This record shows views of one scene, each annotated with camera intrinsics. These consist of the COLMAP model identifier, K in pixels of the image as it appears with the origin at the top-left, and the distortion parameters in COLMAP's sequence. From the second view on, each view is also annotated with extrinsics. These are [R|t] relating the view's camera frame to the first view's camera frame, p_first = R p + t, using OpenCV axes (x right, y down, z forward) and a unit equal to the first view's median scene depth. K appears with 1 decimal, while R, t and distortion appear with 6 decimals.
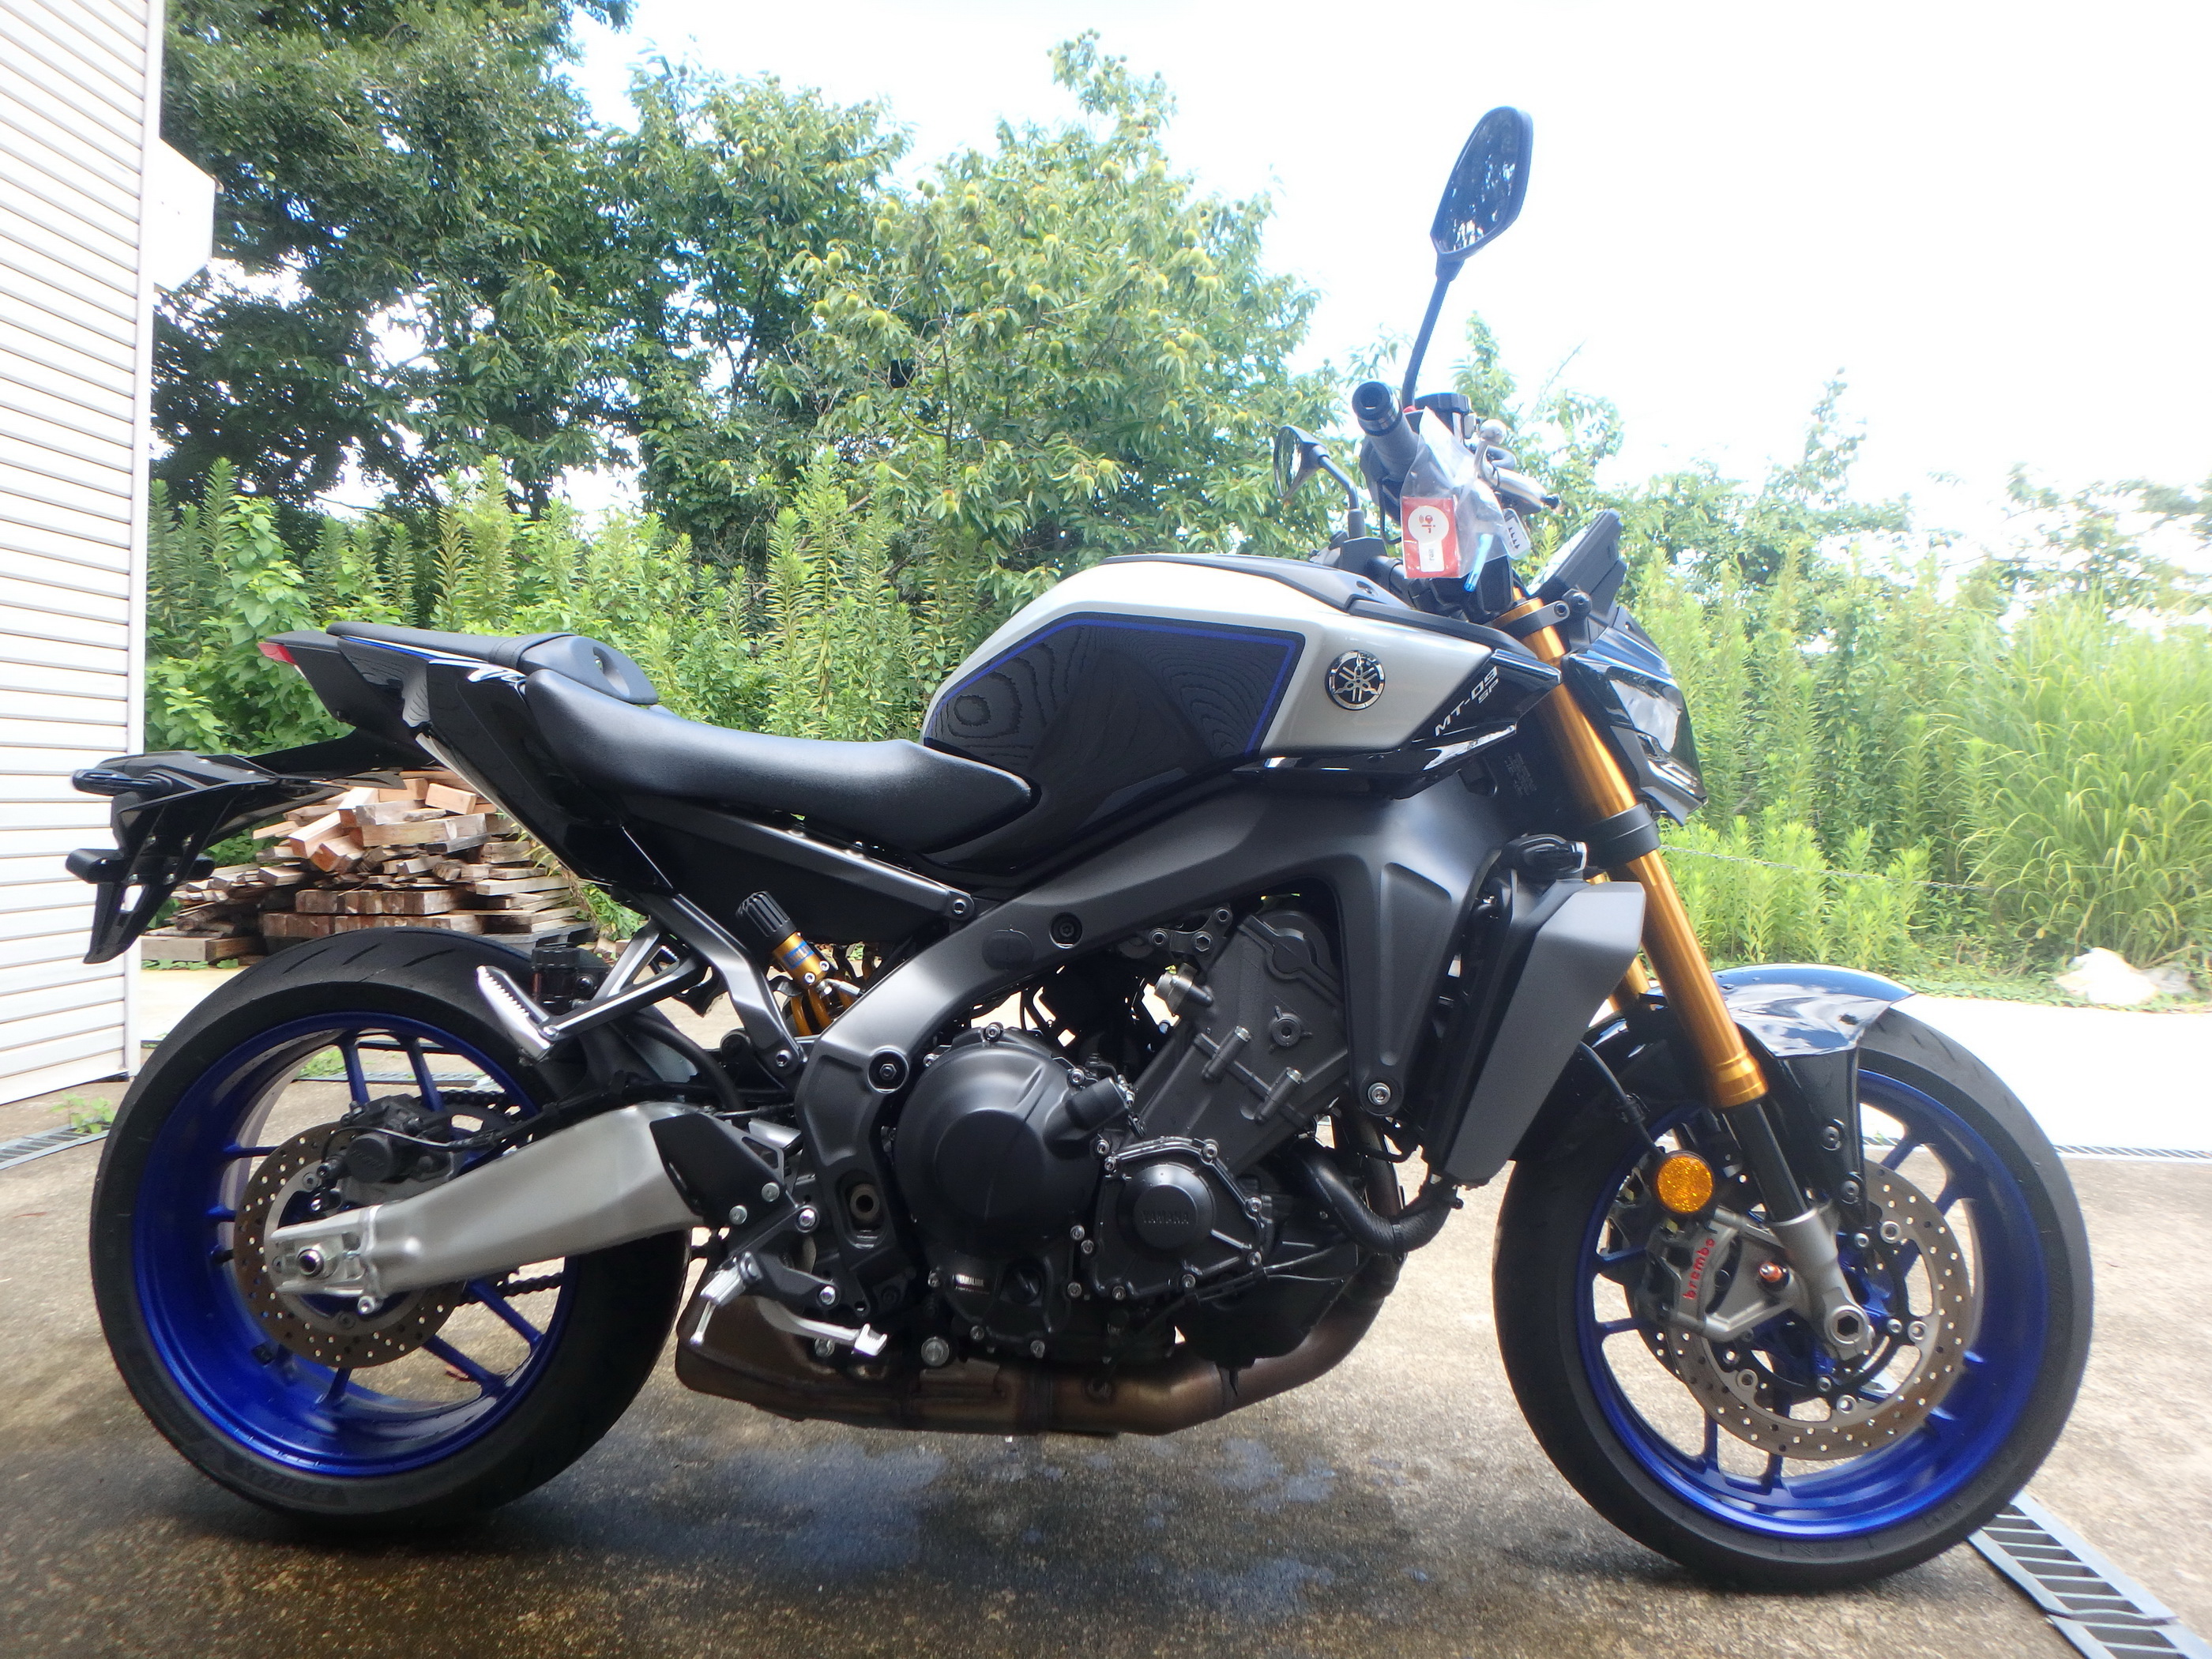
lens RADIAL K [[1370.4, 0, 1120.8], [0, 1370.4, 822.2], [0, 0, 1]] dist [-0.037050, 0.003365]
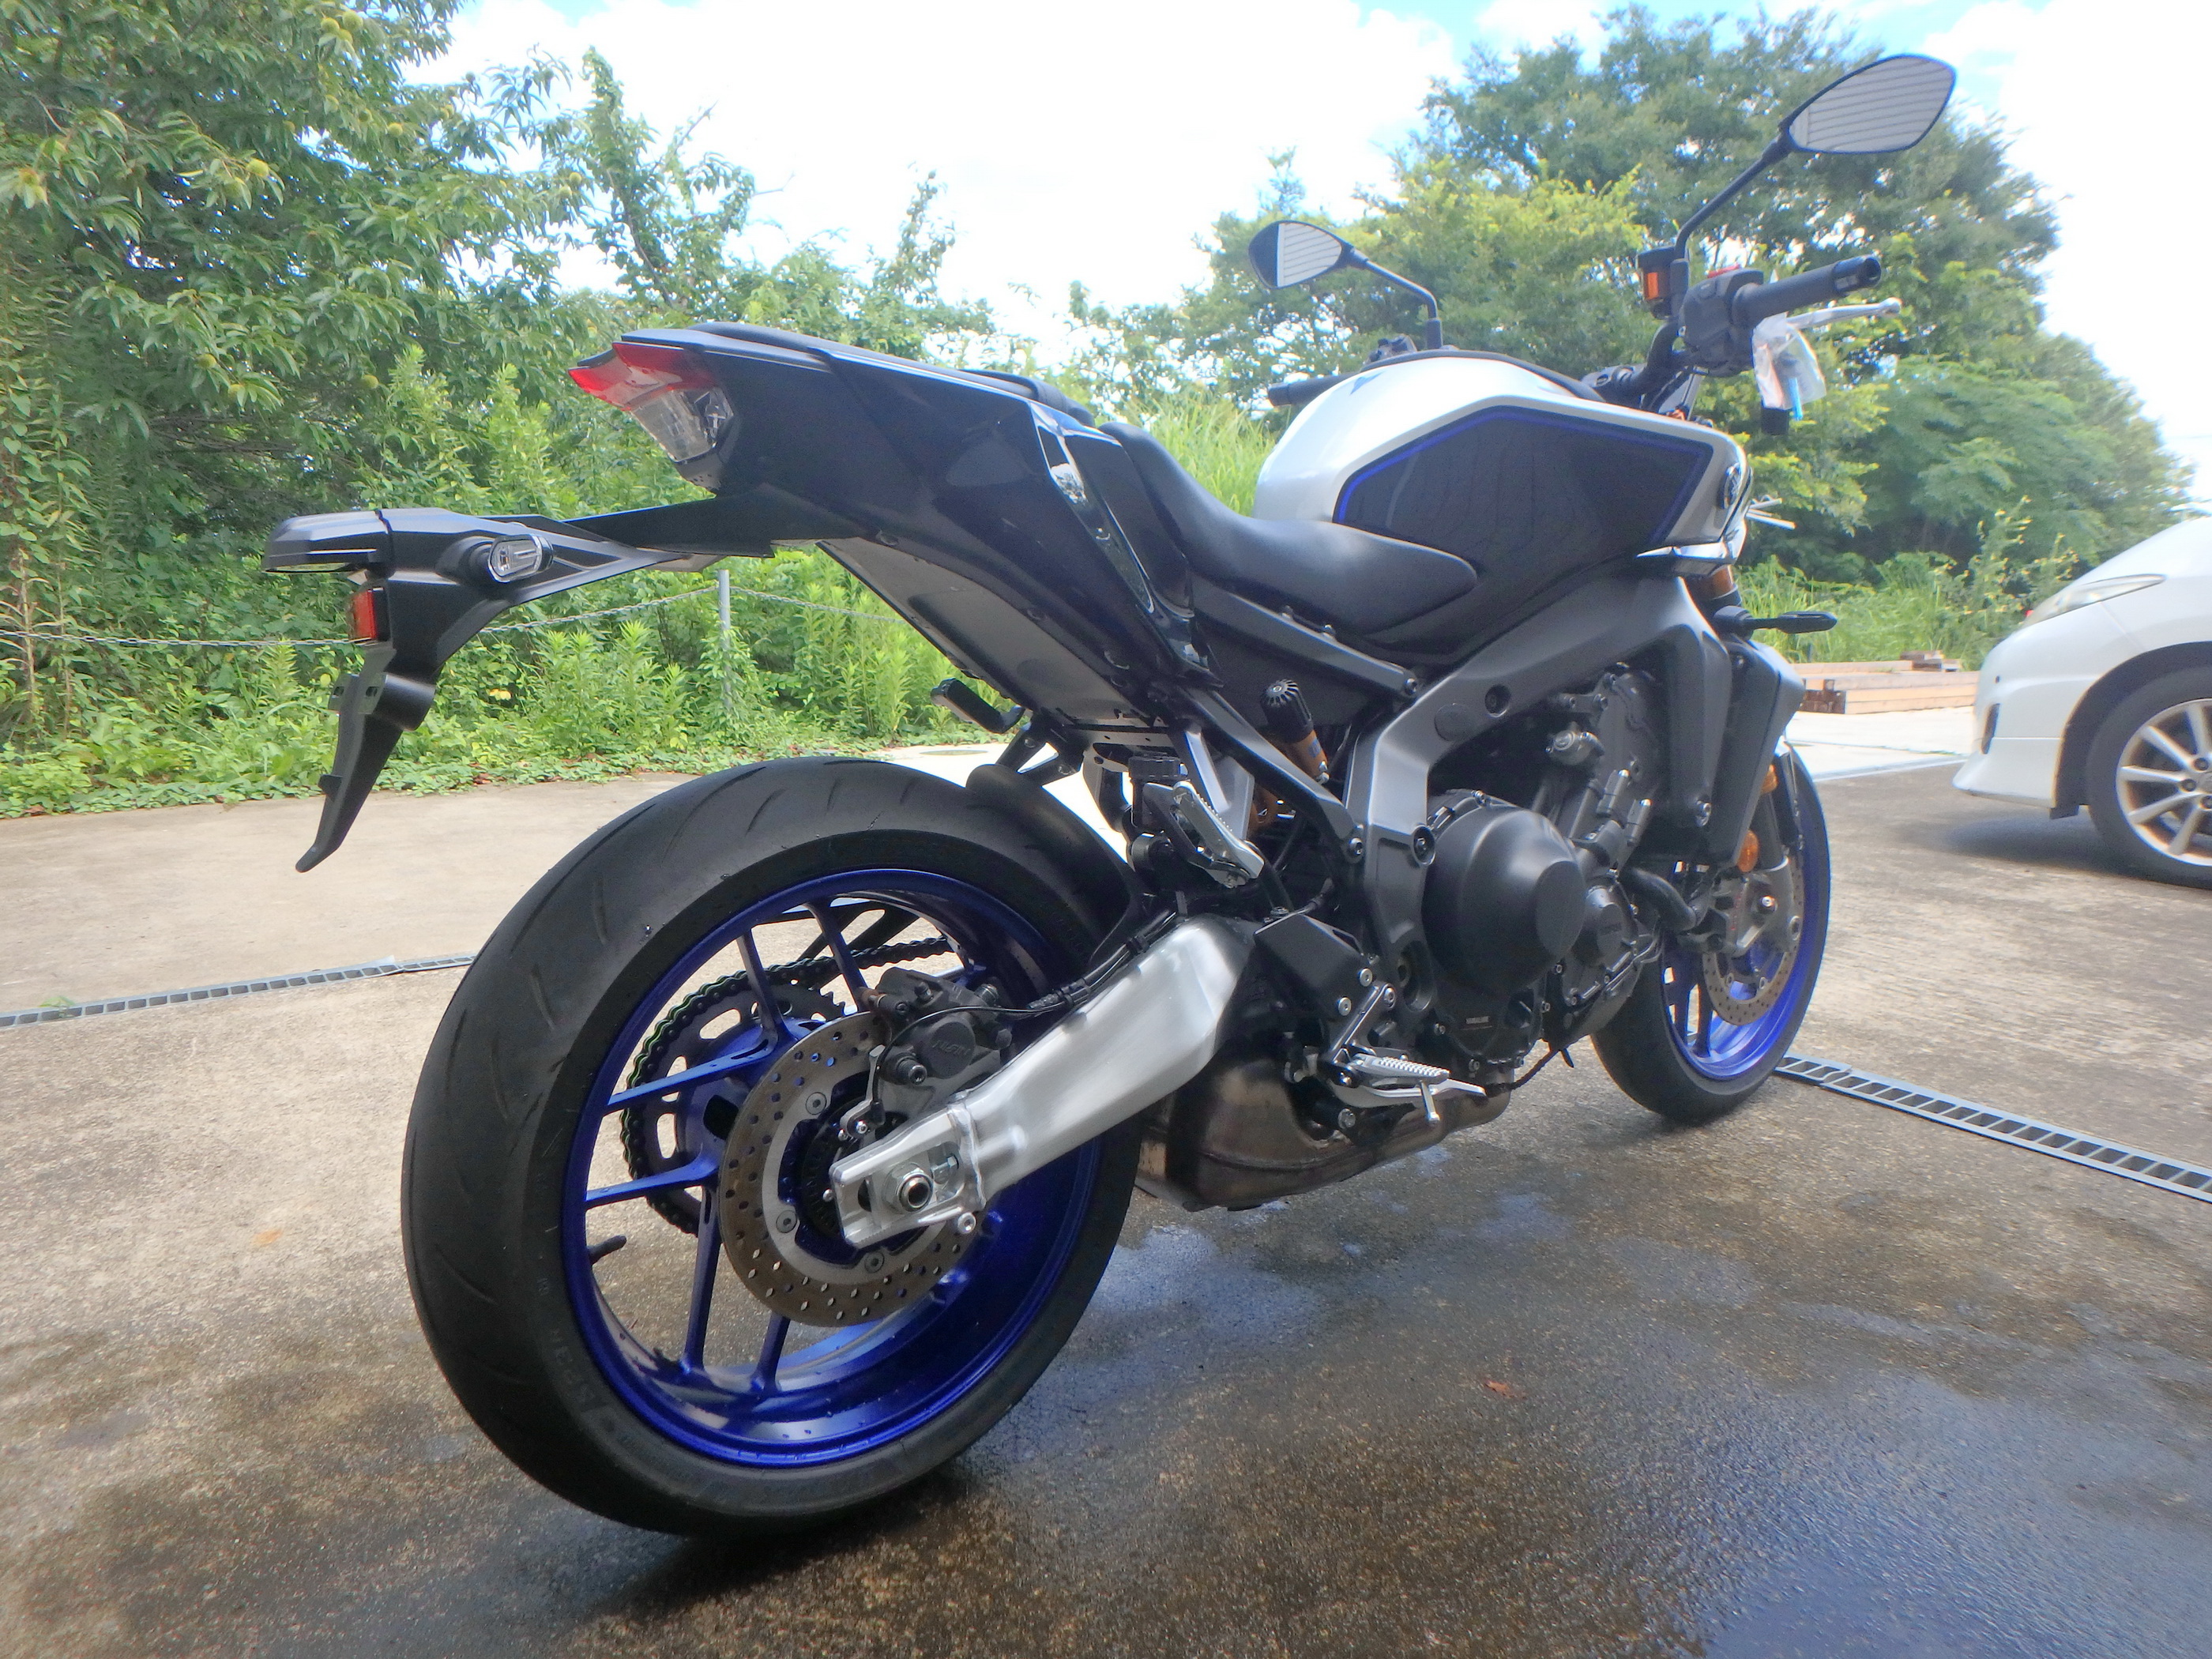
lens RADIAL K [[1372.2, 0, 1087.8], [0, 1372.2, 824.6], [0, 0, 1]] dist [-0.039903, 0.004081]
pose [[0.772578, -0.127398, 0.622008, -0.832010], [0.028402, 0.985616, 0.166595, -0.013592], [-0.634285, -0.111041, 0.765083, 0.291992]]
